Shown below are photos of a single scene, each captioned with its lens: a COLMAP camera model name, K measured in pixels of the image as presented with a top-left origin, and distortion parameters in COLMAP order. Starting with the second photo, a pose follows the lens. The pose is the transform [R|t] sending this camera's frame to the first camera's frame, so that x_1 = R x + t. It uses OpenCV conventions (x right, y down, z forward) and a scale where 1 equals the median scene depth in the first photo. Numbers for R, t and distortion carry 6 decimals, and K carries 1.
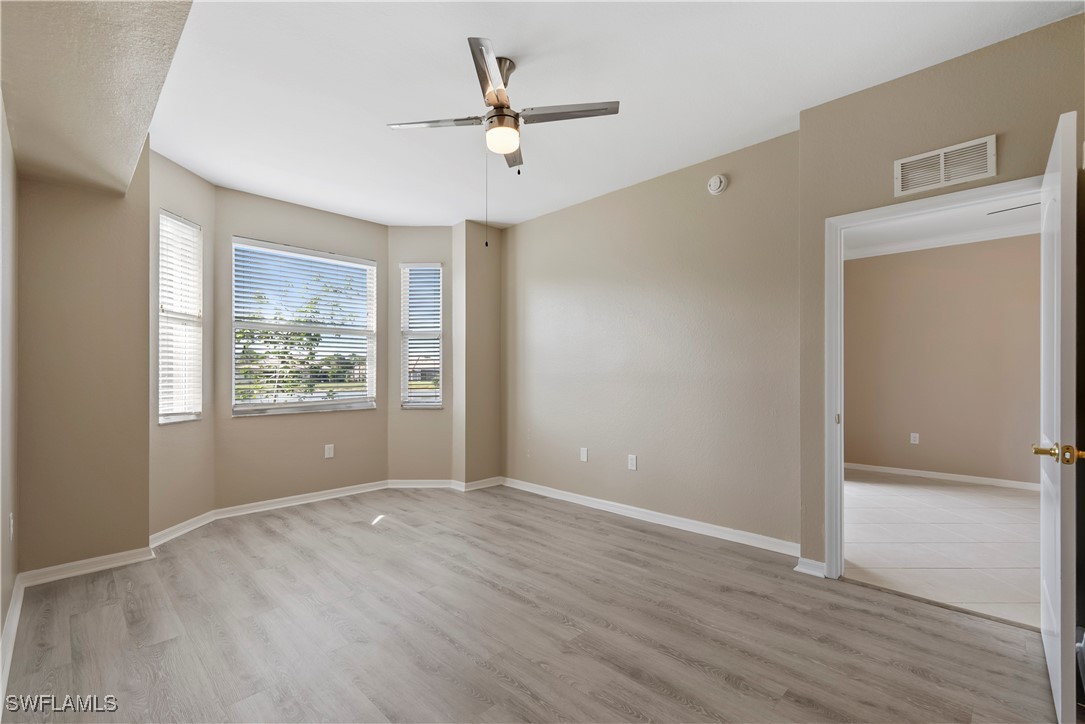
lens RADIAL K [[480.4, 0, 541.1], [0, 480.4, 369.4], [0, 0, 1]] dist [0.001619, 0.000472]
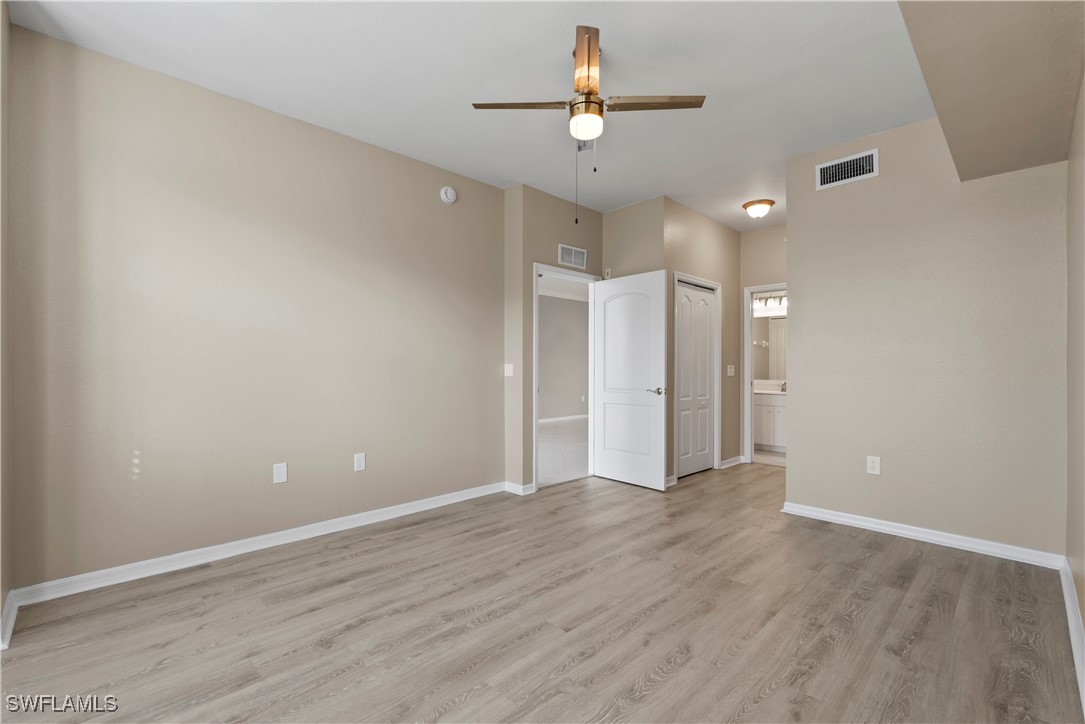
lens RADIAL K [[480.4, 0, 541.1], [0, 480.4, 369.4], [0, 0, 1]] dist [0.001619, 0.000472]
pose [[0.008590, -0.001373, 0.999962, -0.993545], [-0.011237, 0.999936, 0.001469, 0.030981], [-0.999900, -0.011249, 0.008574, 0.989650]]
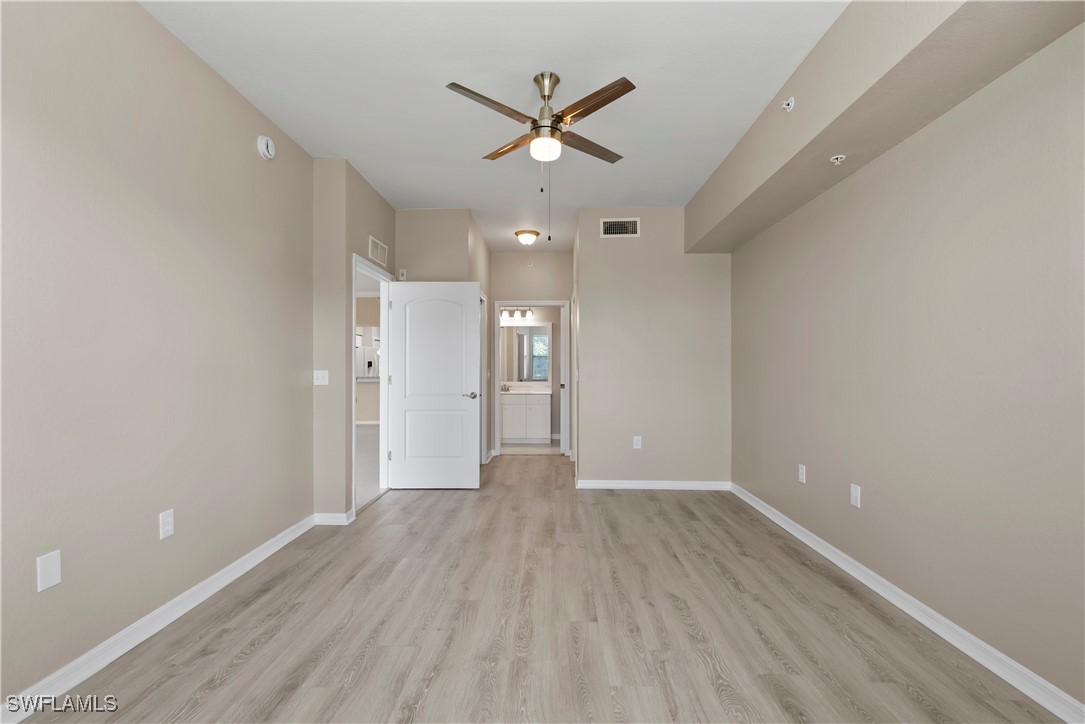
lens RADIAL K [[480.4, 0, 541.1], [0, 480.4, 369.4], [0, 0, 1]] dist [0.001619, 0.000472]
pose [[-0.688561, 0.000545, 0.725178, -0.770668], [-0.005953, 0.999962, -0.006404, 0.018634], [-0.725154, -0.008727, -0.688532, 1.585975]]
